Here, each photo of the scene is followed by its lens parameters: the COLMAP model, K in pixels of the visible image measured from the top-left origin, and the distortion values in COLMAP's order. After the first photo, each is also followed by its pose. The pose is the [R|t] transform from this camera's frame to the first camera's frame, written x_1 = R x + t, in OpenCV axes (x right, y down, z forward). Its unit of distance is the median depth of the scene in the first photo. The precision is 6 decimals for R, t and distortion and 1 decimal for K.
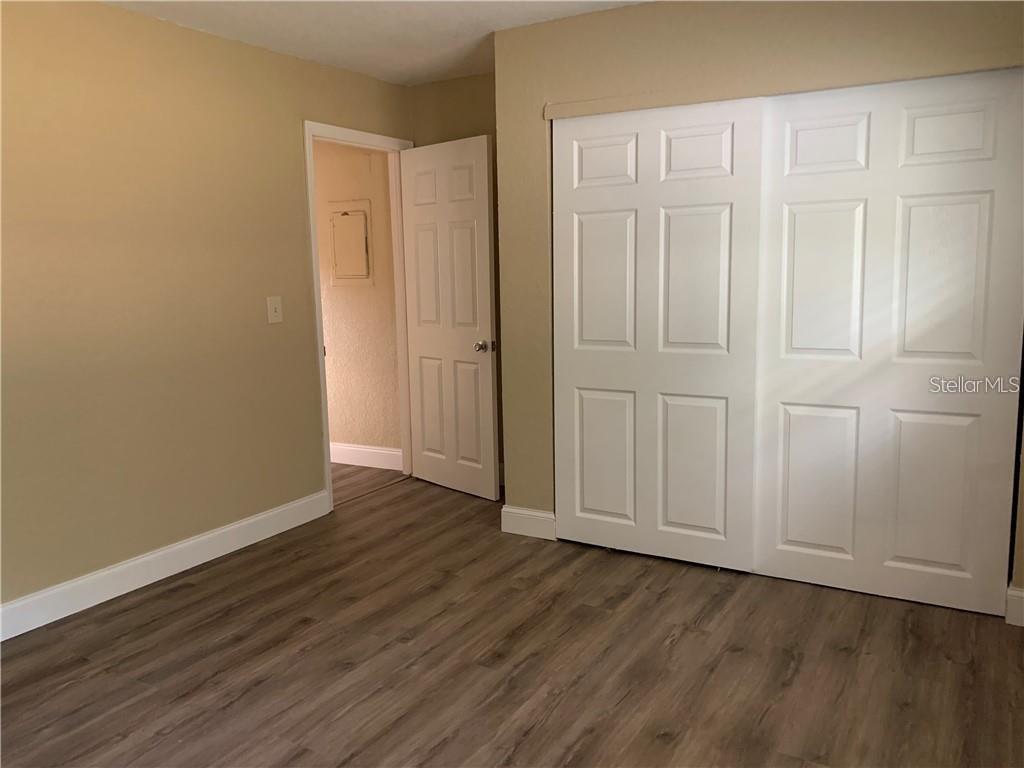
lens RADIAL K [[778.9, 0, 512.7], [0, 778.9, 382.4], [0, 0, 1]] dist [0.036073, -0.004096]
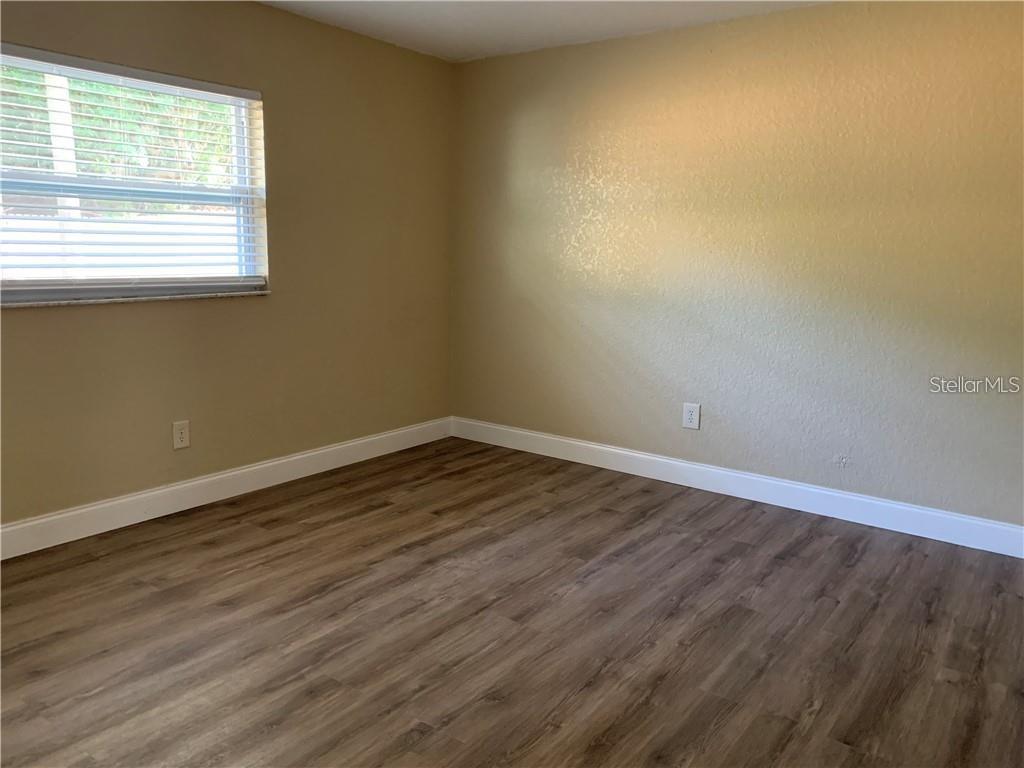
lens RADIAL K [[778.9, 0, 513.5], [0, 778.9, 384.5], [0, 0, 1]] dist [0.036073, -0.004096]
pose [[-0.995797, -0.010527, 0.090979, -0.321329], [0.018722, 0.948998, 0.314727, -0.227117], [-0.089652, 0.315108, -0.944812, 1.775459]]
